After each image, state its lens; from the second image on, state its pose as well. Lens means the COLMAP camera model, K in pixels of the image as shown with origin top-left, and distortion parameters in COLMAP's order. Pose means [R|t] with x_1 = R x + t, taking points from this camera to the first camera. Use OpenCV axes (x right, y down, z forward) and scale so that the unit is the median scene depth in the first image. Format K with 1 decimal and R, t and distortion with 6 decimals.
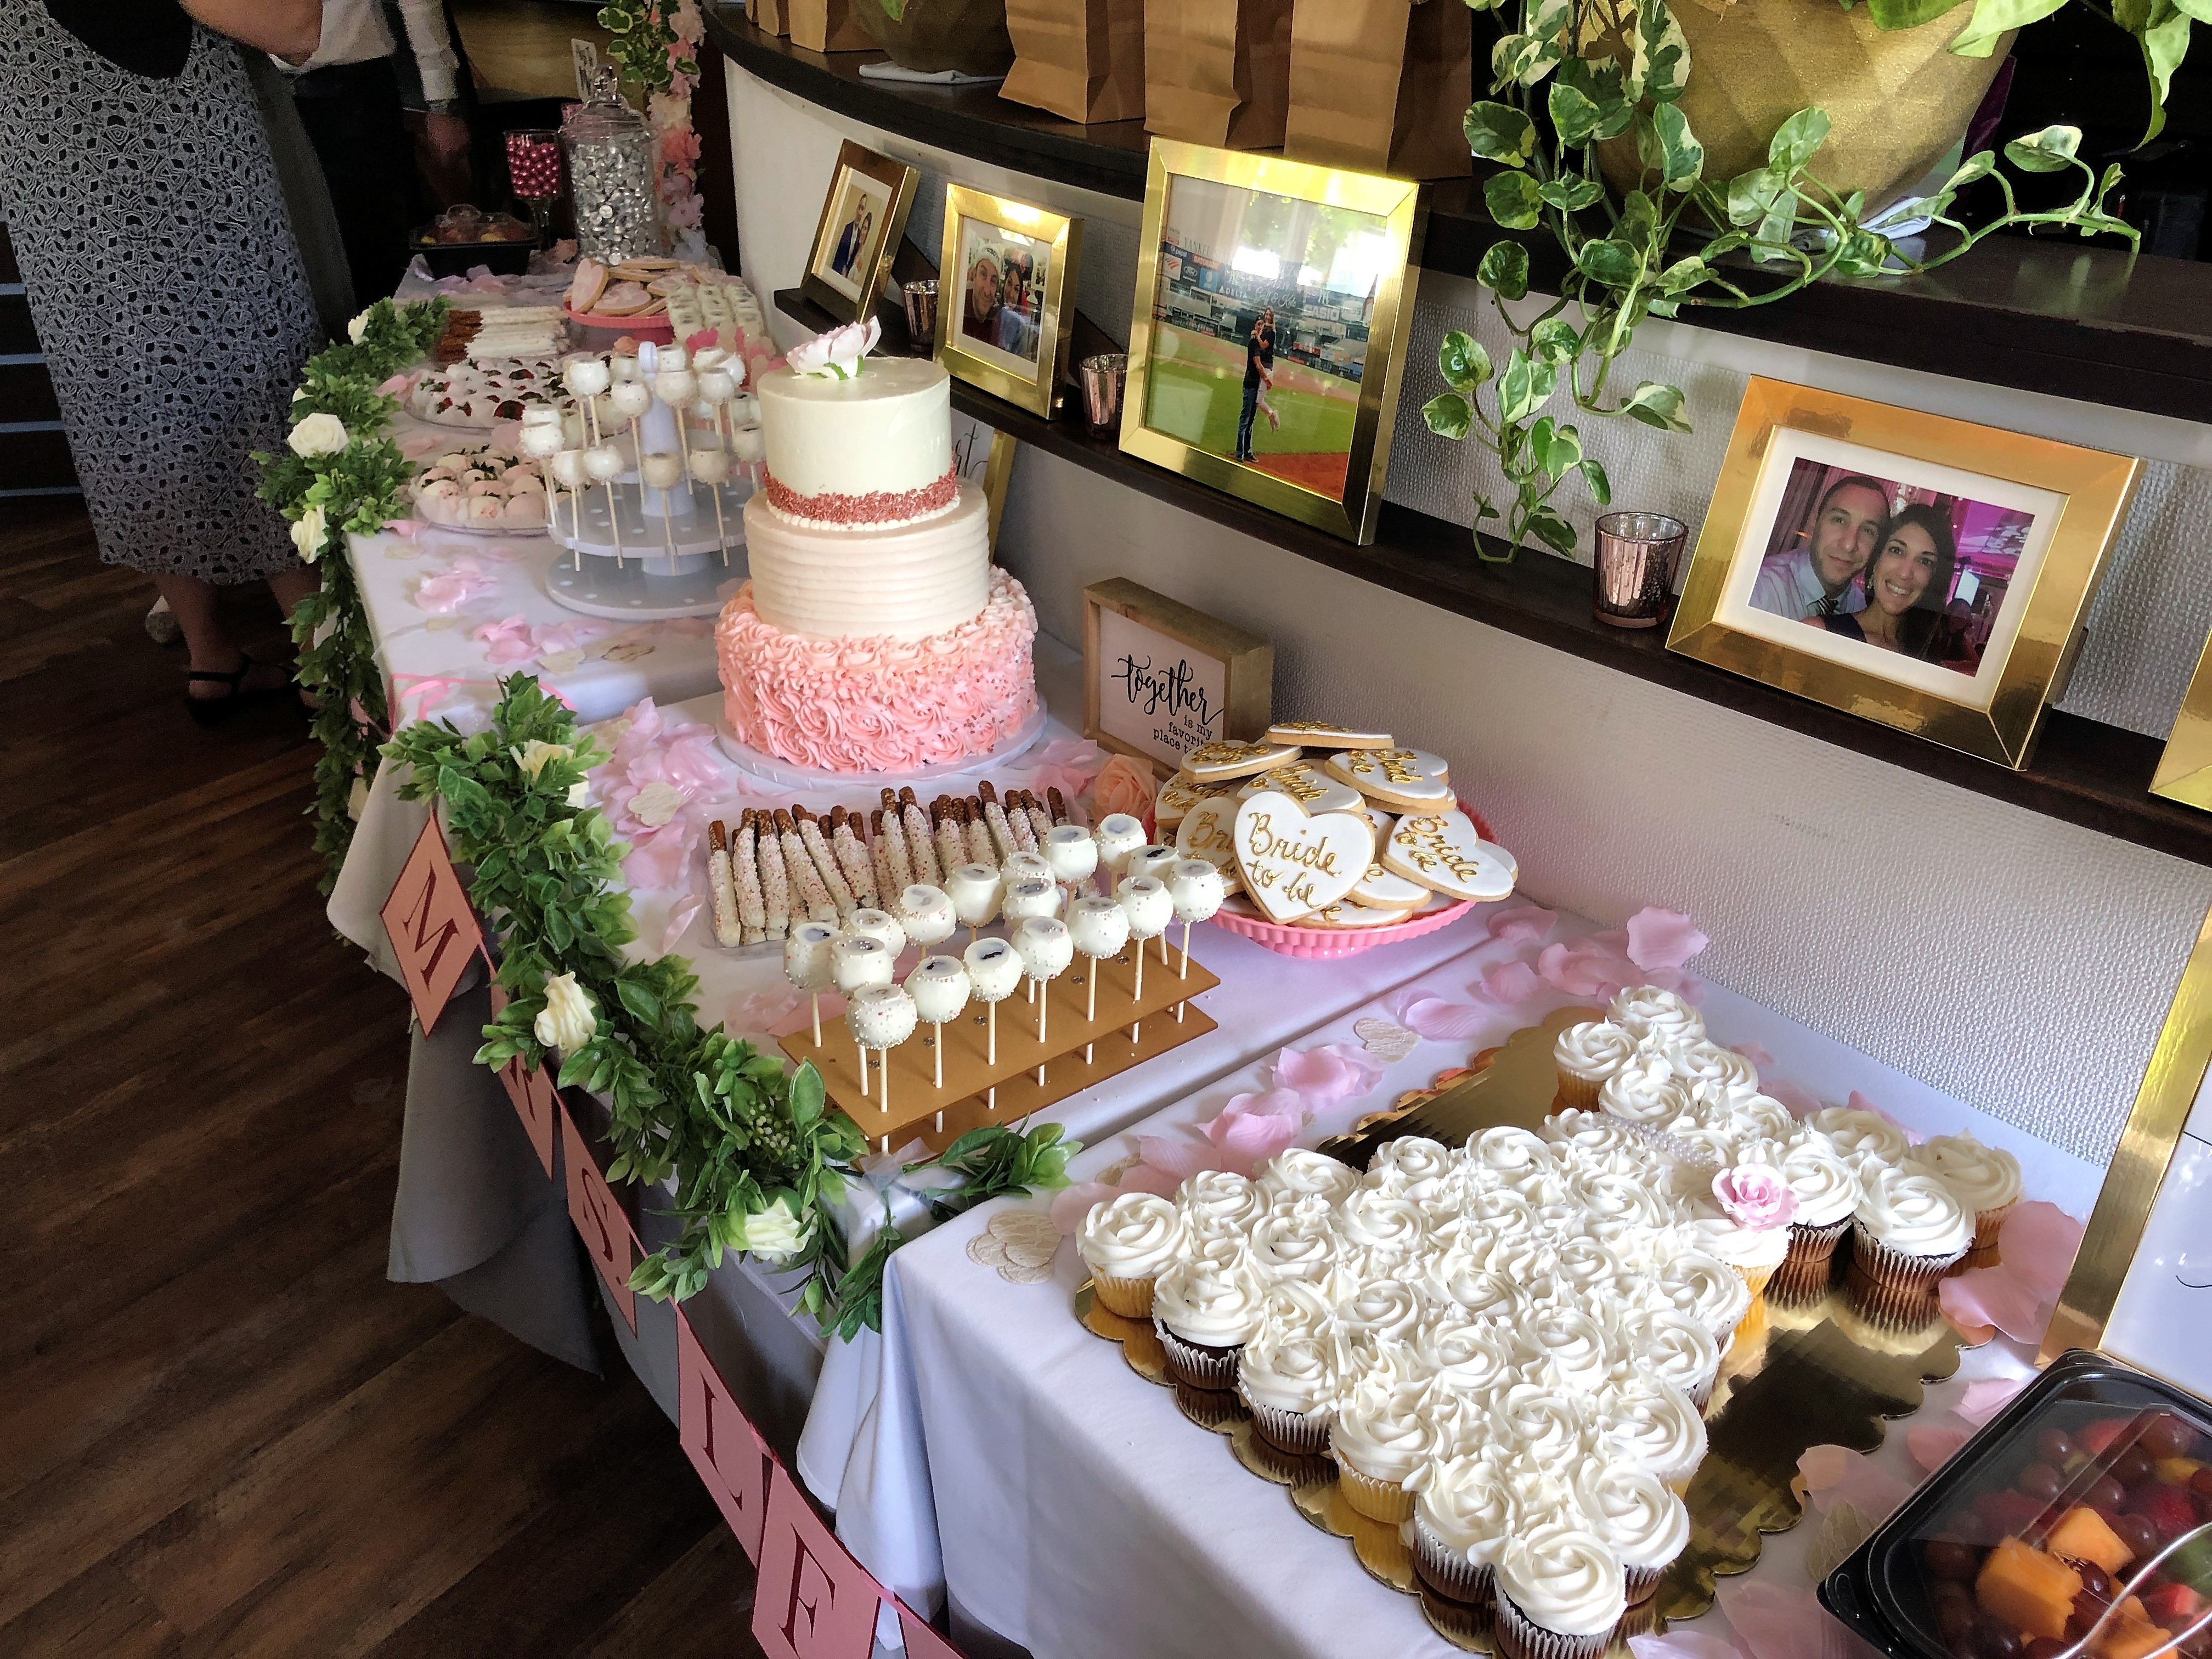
lens RADIAL K [[1787.4, 0, 1105.4], [0, 1787.4, 826.1], [0, 0, 1]] dist [0.011046, 0.001366]
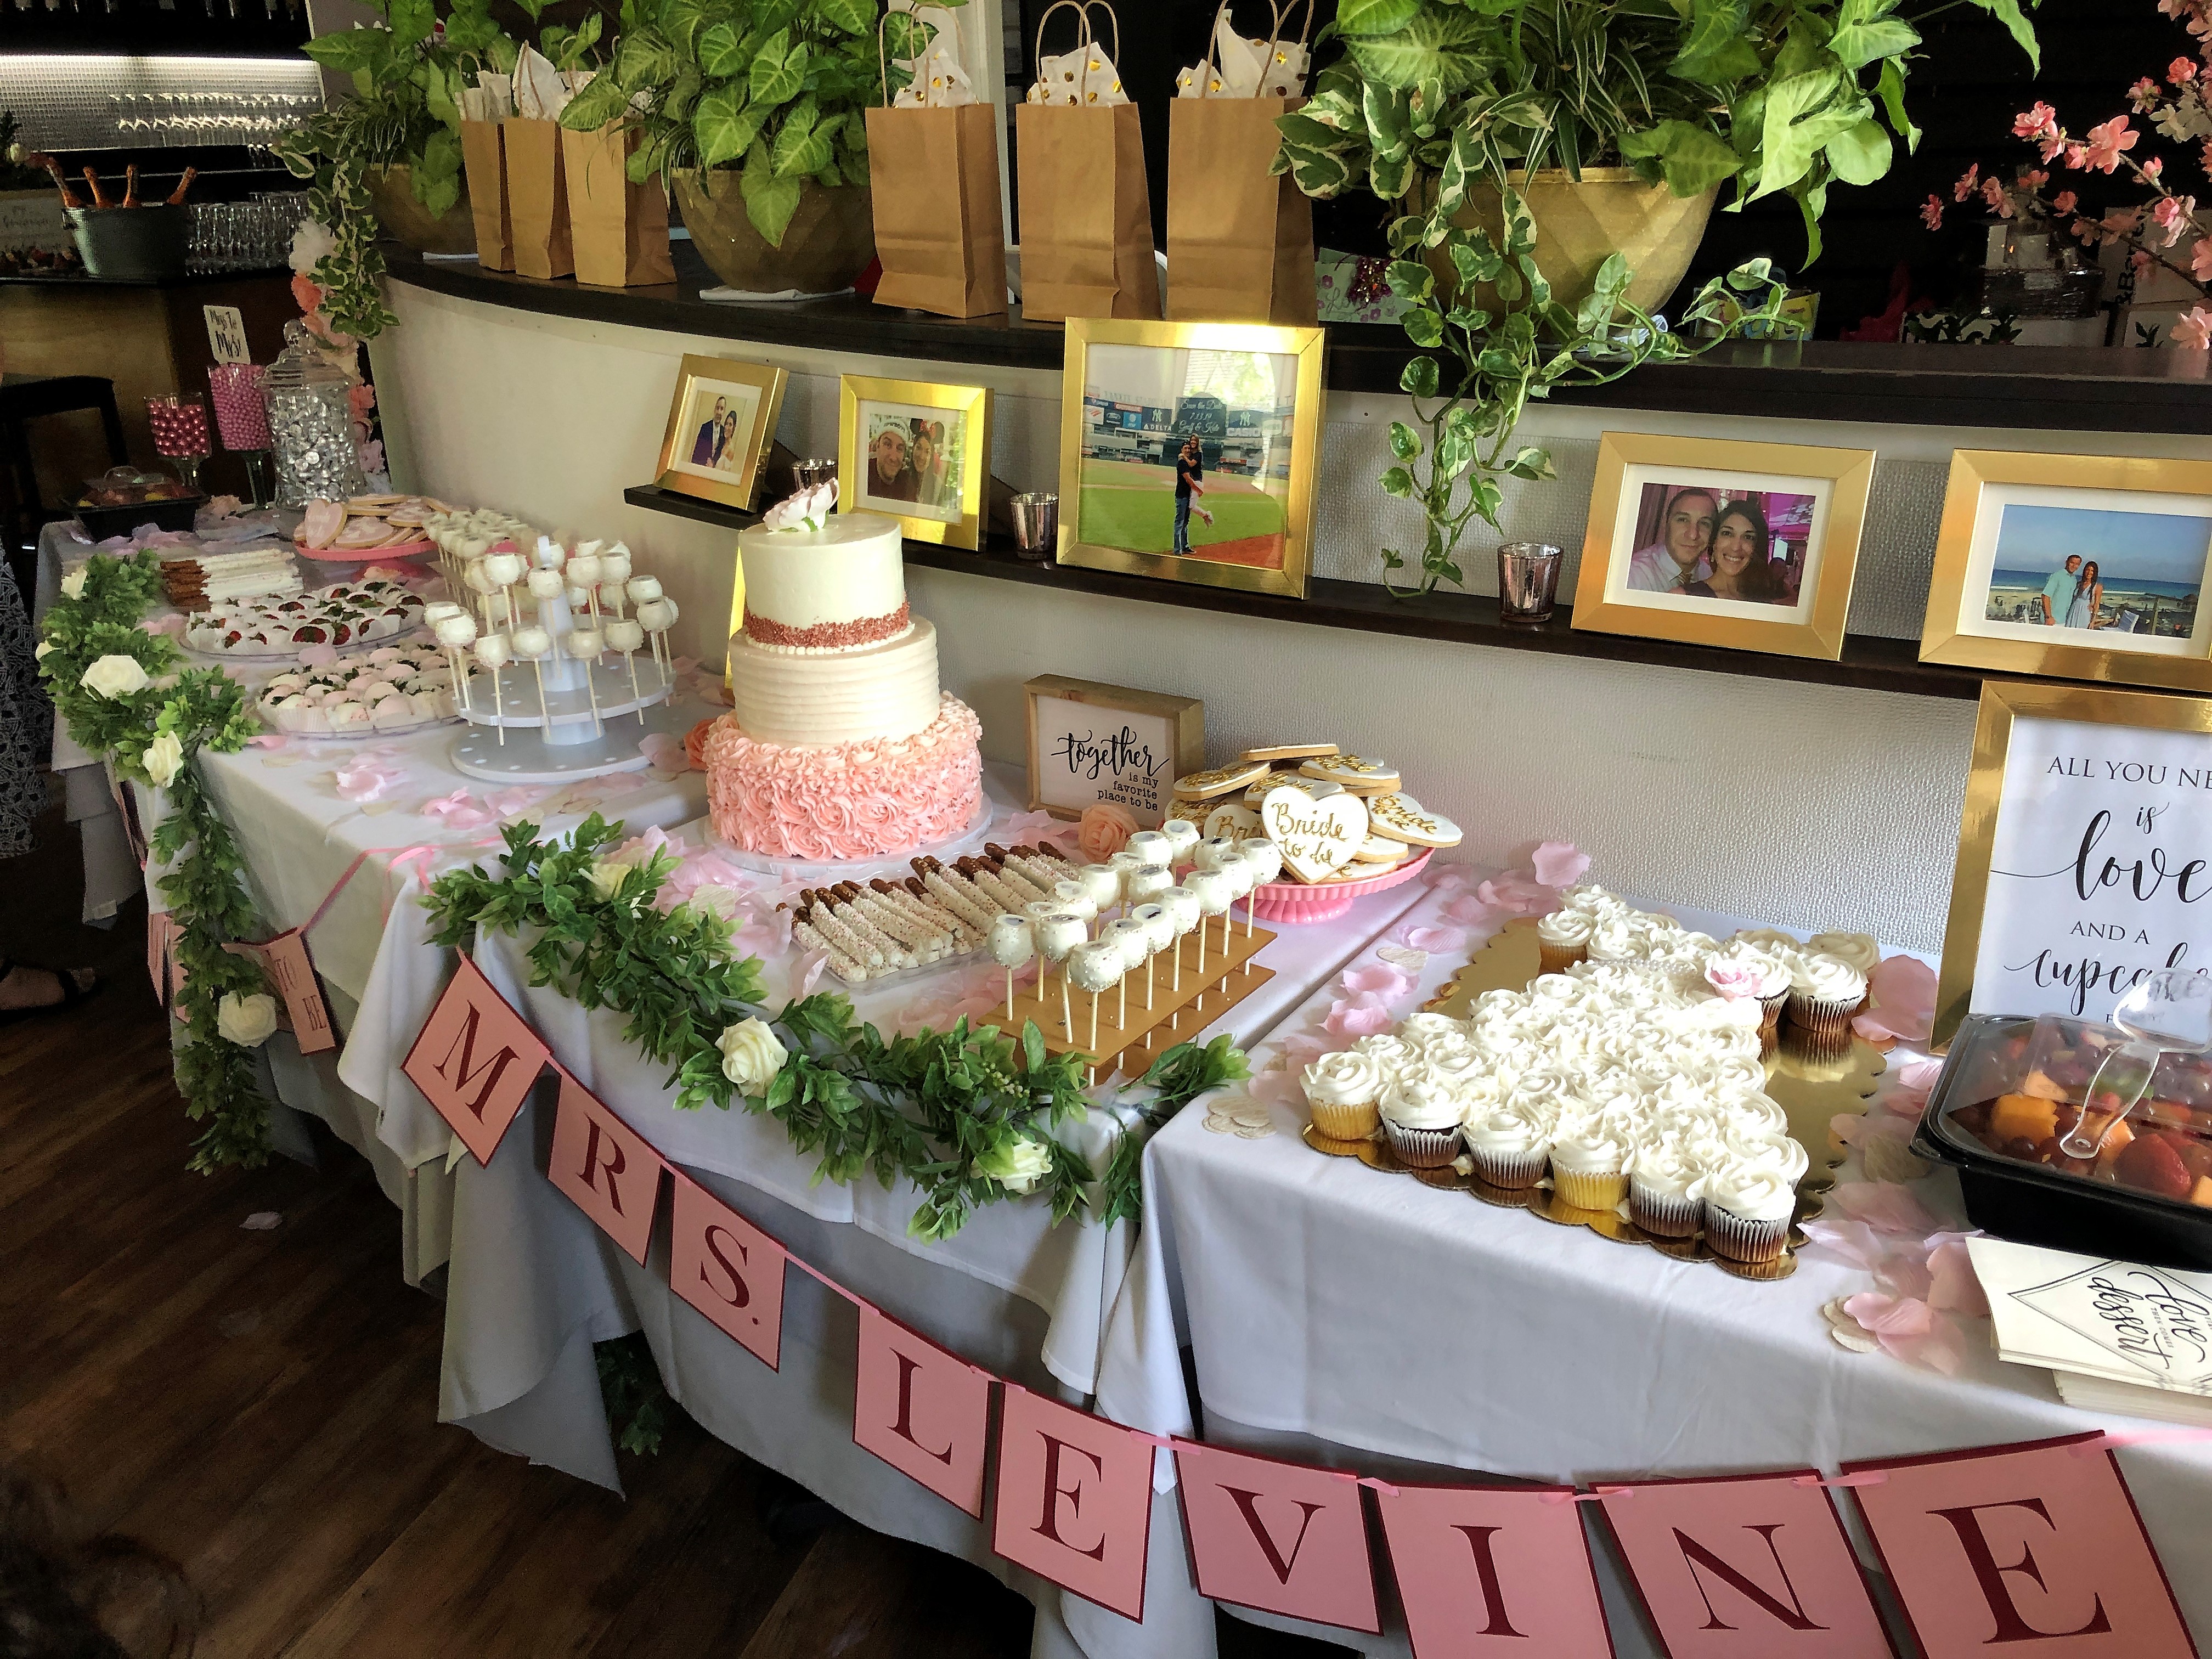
lens RADIAL K [[1787.4, 0, 1107.1], [0, 1787.4, 831.2], [0, 0, 1]] dist [0.011046, 0.001366]
pose [[0.950428, -0.133046, 0.281042, -0.369488], [0.166695, 0.980993, -0.099325, 0.111550], [-0.262486, 0.141250, 0.954542, -0.182388]]
